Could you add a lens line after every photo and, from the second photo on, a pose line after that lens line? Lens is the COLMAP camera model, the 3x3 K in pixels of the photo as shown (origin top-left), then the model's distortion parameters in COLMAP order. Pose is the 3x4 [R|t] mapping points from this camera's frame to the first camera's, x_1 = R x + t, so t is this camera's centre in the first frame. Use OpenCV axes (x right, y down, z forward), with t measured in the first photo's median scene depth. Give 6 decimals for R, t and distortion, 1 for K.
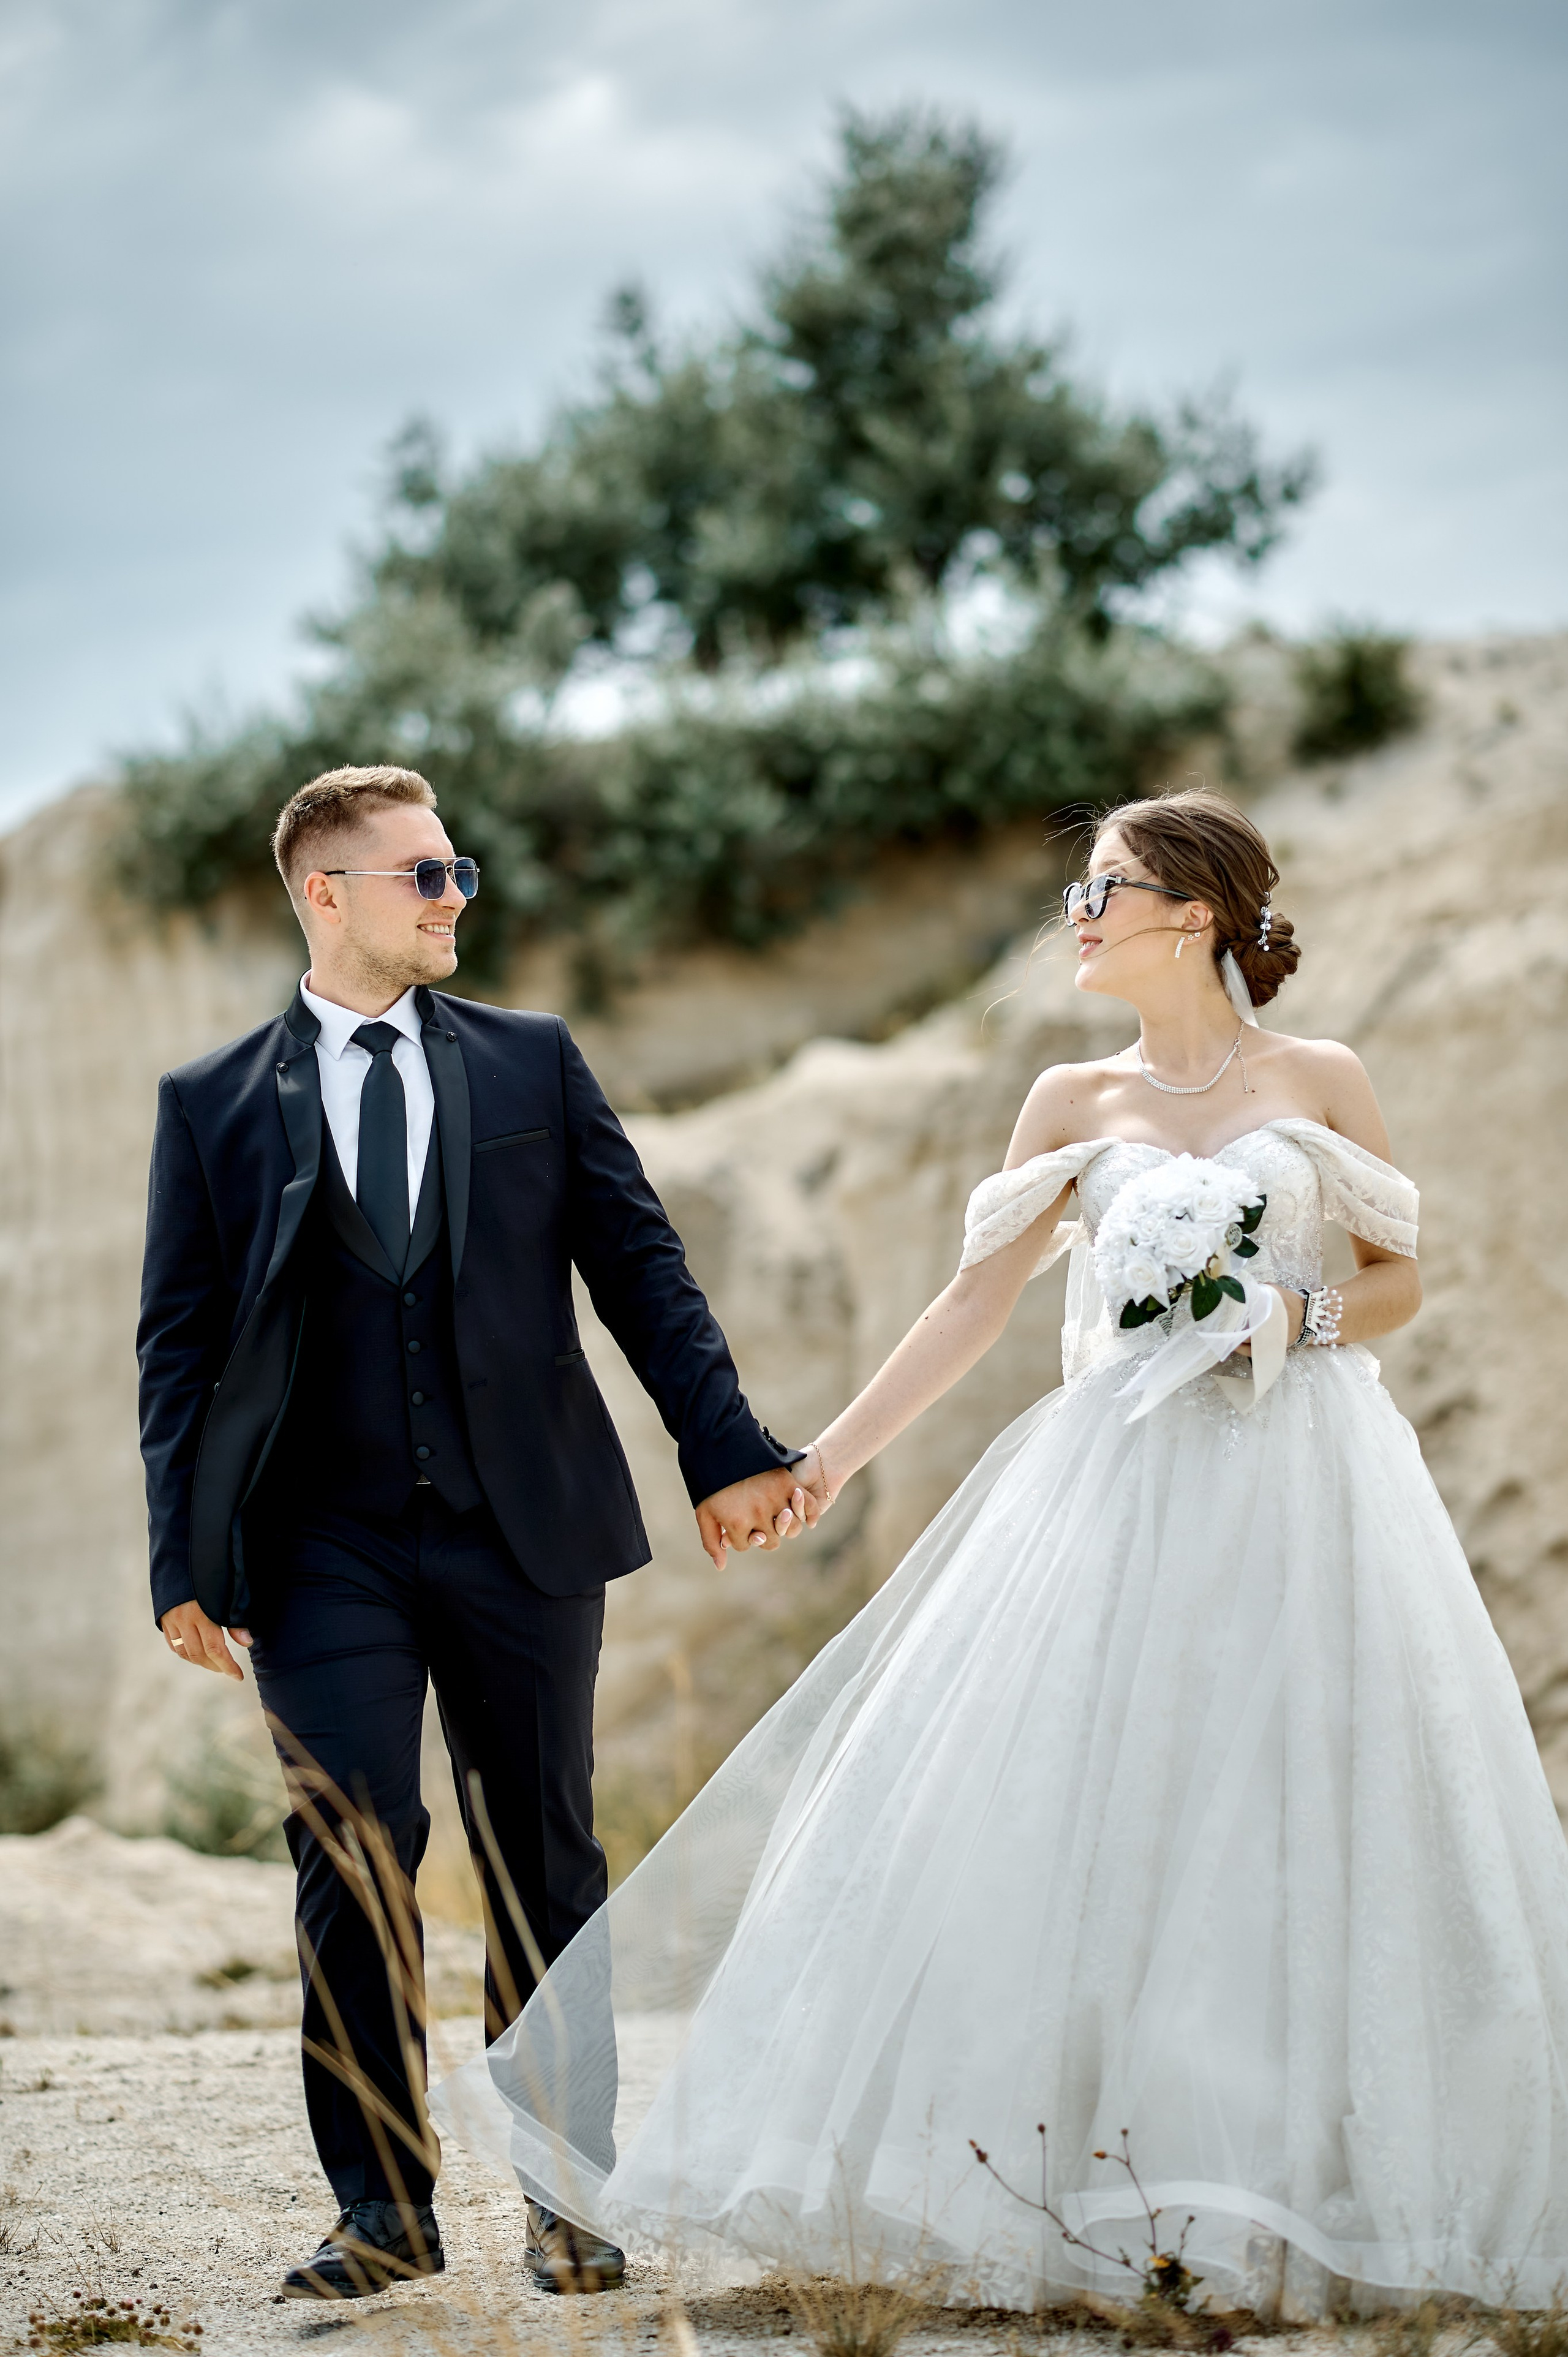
lens RADIAL K [[5702.2, 0, 793.7], [0, 5702.2, 1184.7], [0, 0, 1]] dist [0.047359, 0.297033]
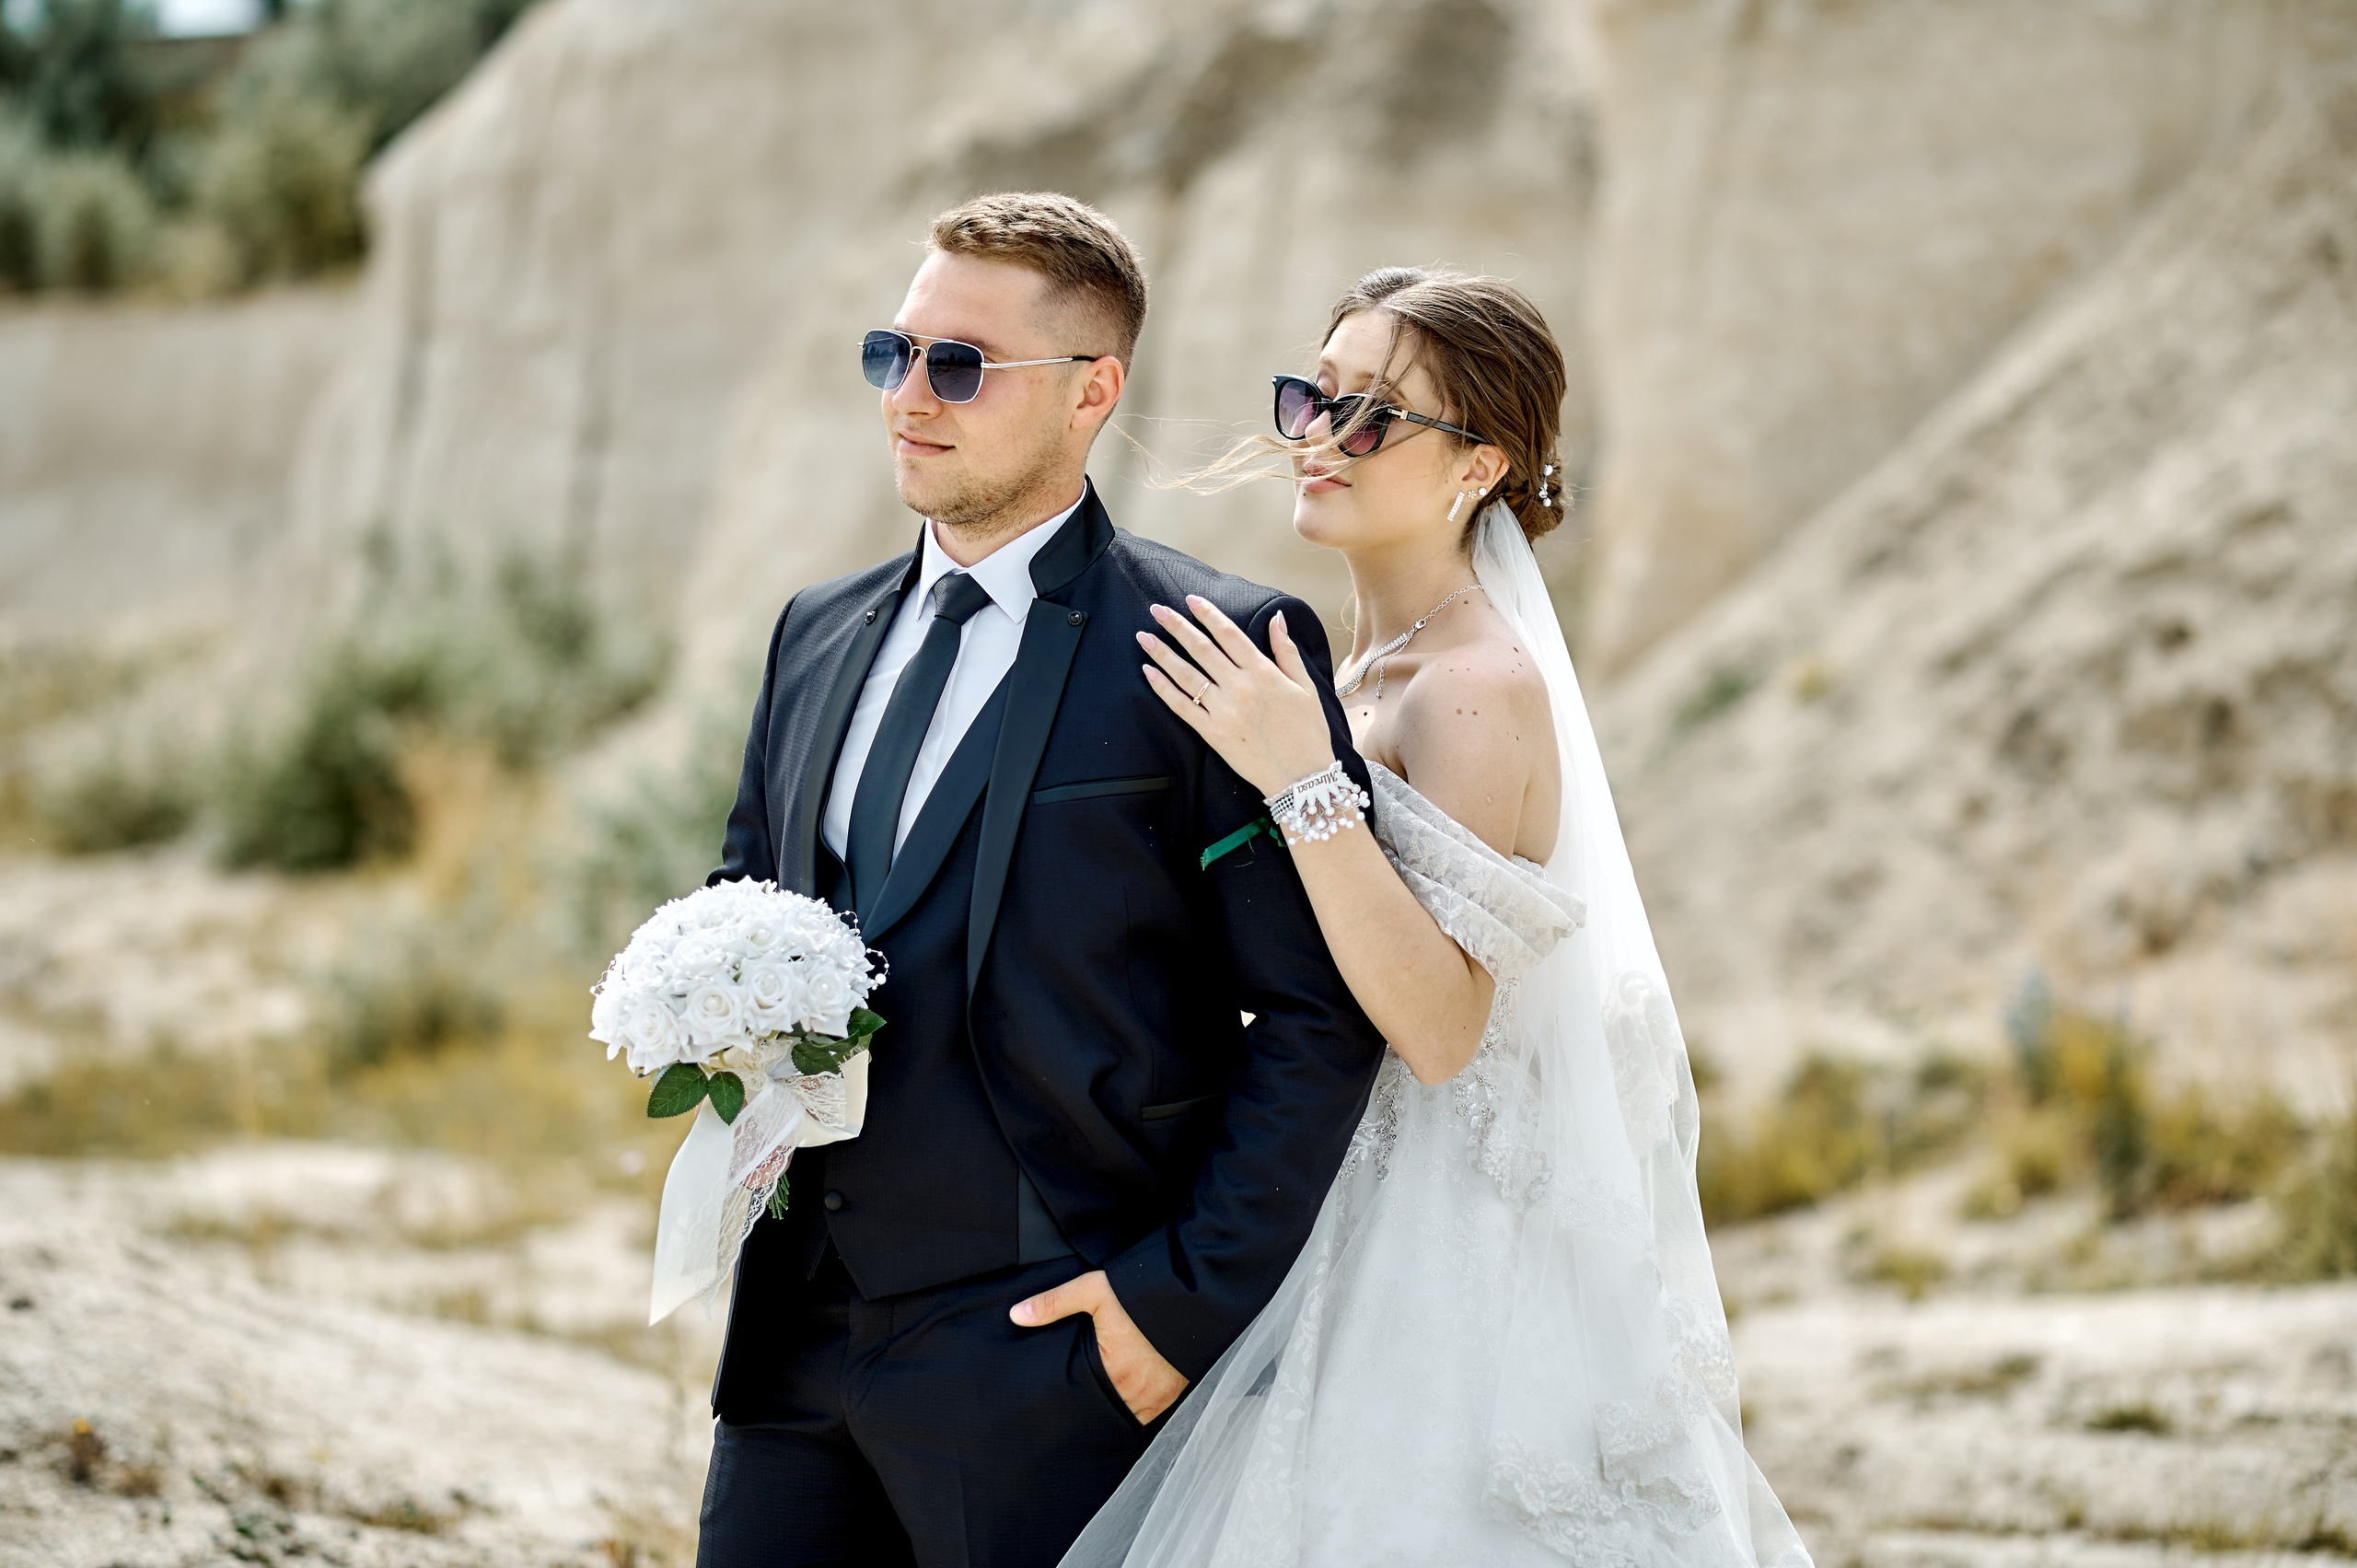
lens RADIAL K [[5750.8, 0, 1174.8], [0, 5750.8, 774.6], [0, 0, 1]] dist [0.099670, 0.255852]
pose [[0.991302, 0.100083, -0.085459, 0.015983], [-0.087815, 0.986686, 0.136891, 0.001113], [0.098022, -0.128196, 0.986893, 0.181526]]
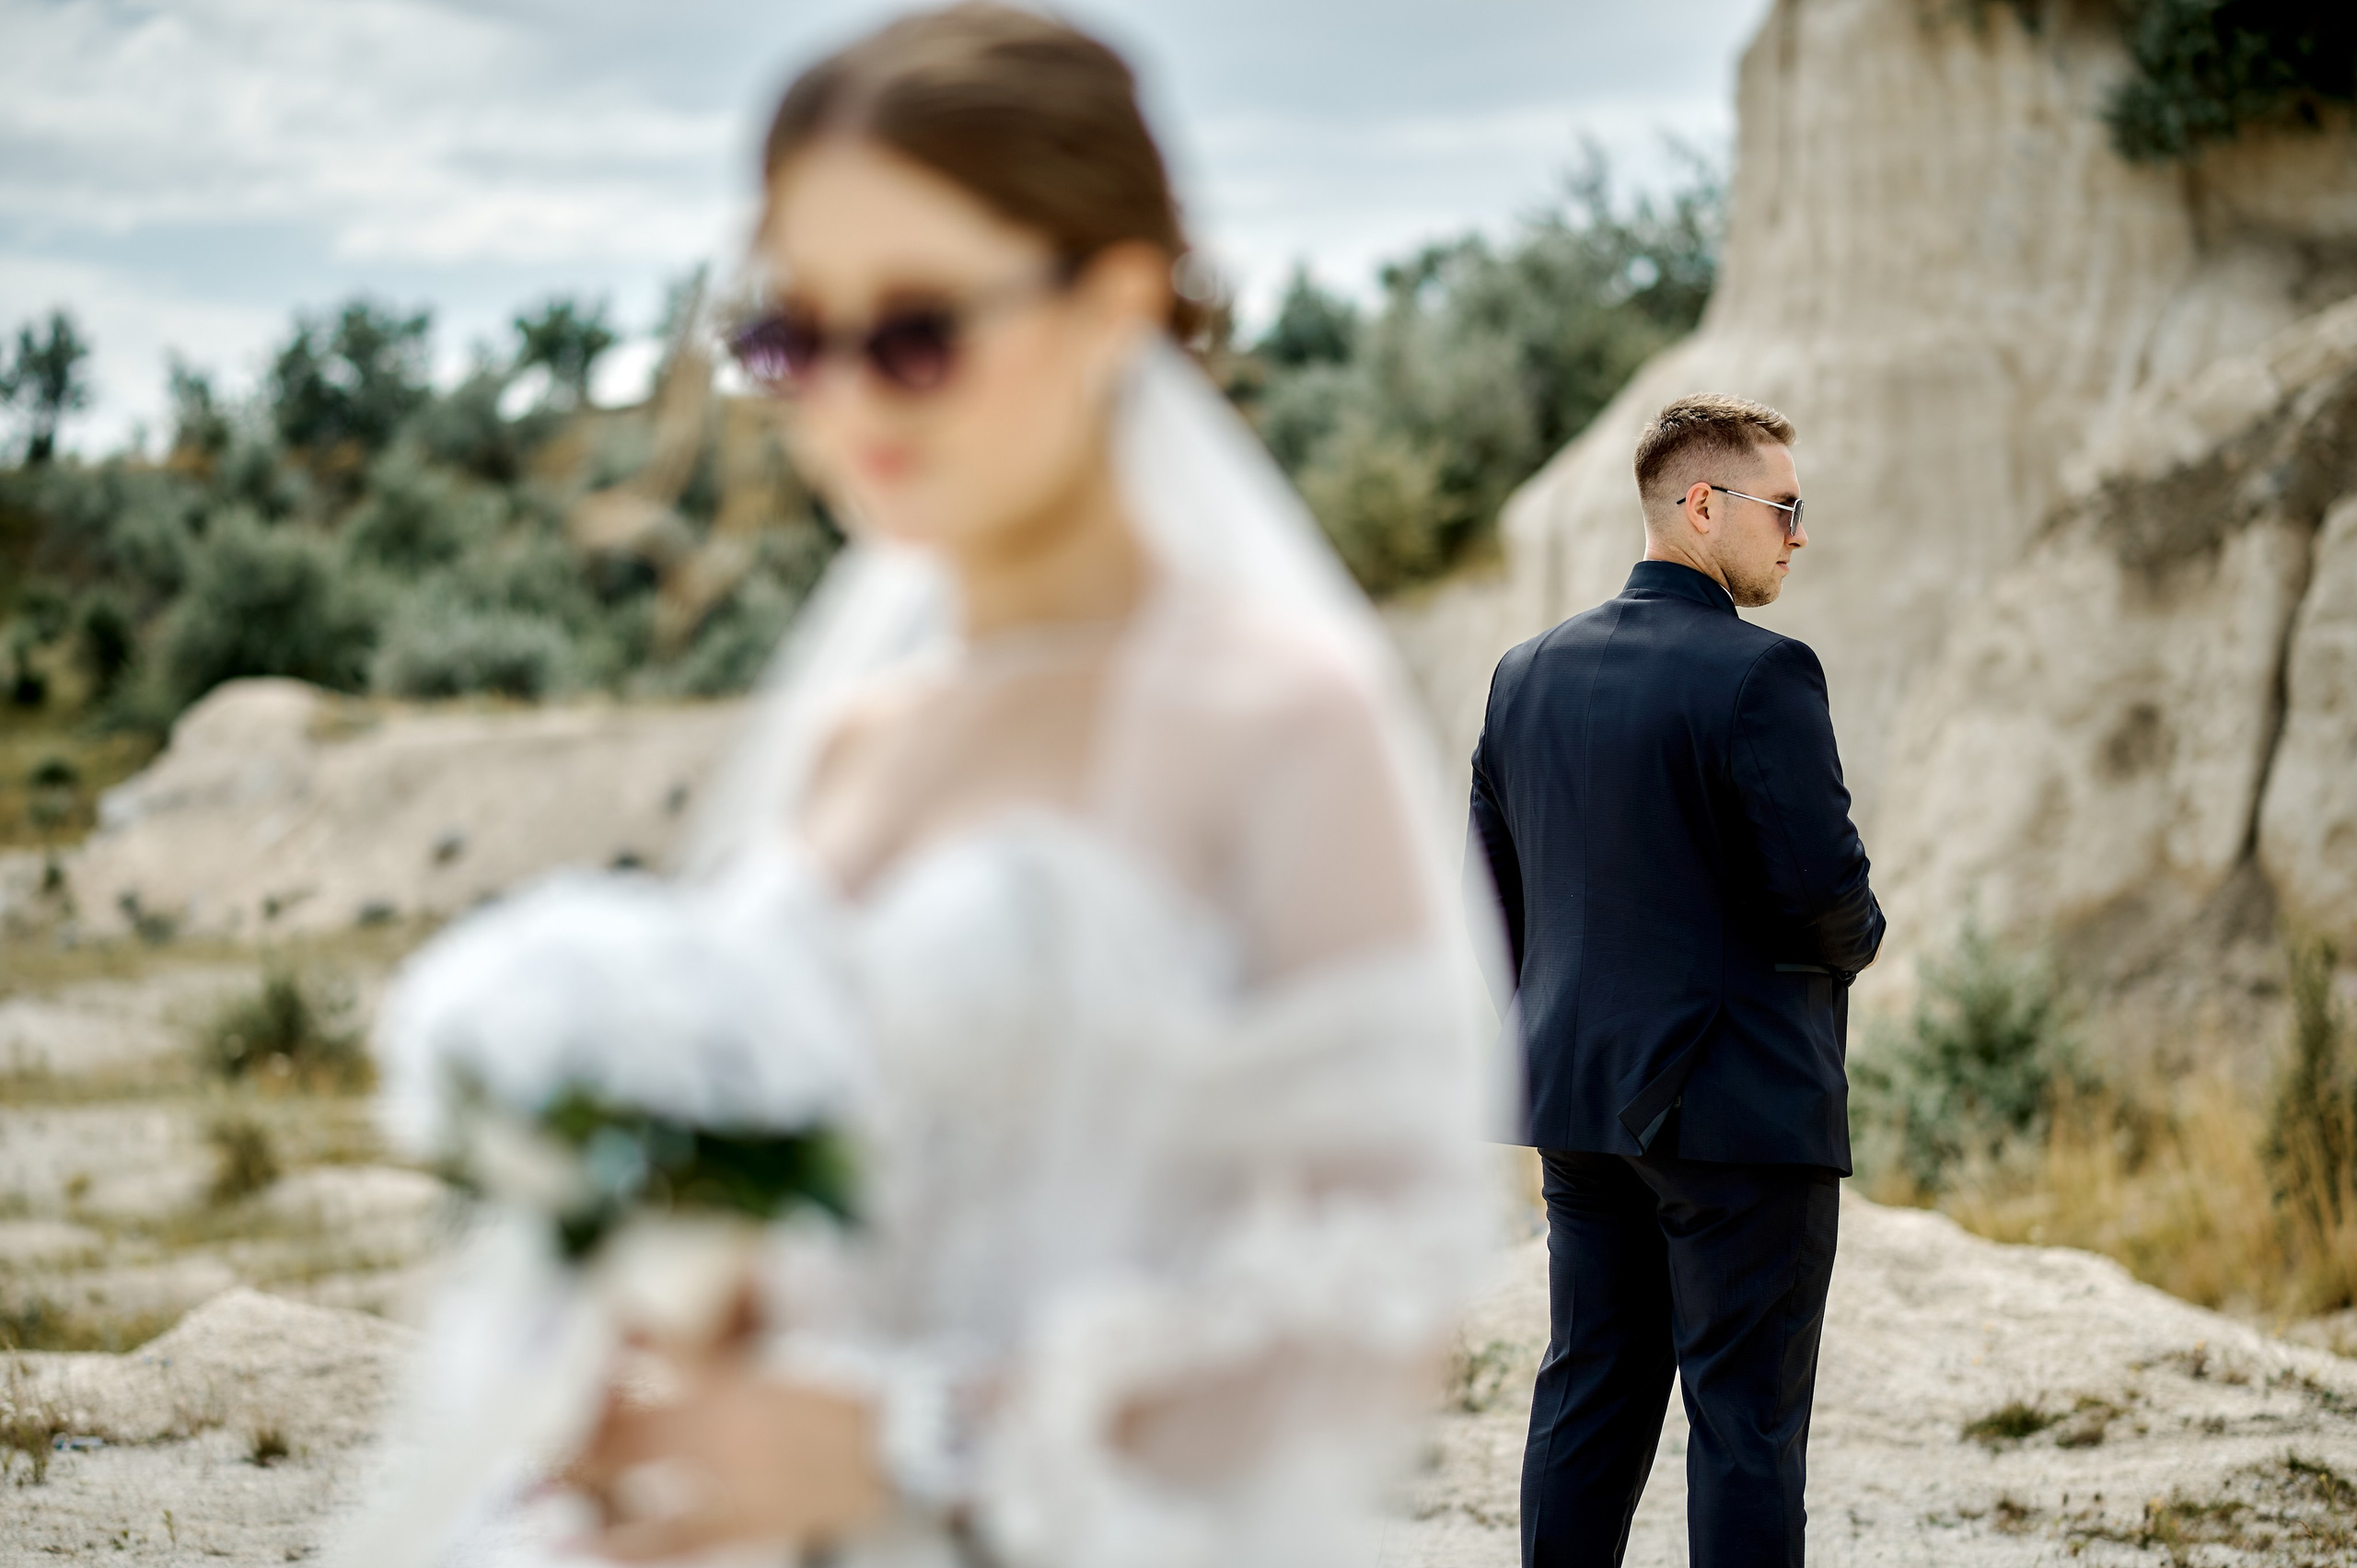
lens RADIAL K [[5715.2, 0, 1187.4], [0, 5715.2, 783.9], [0, 0, 1]] dist [0.060871, 0.326709]
pose [[0.969208, 0.080195, -0.232821, -0.010060], [-0.058329, 0.993343, 0.099337, -0.006527], [0.239237, -0.082698, 0.967433, 0.069708]]
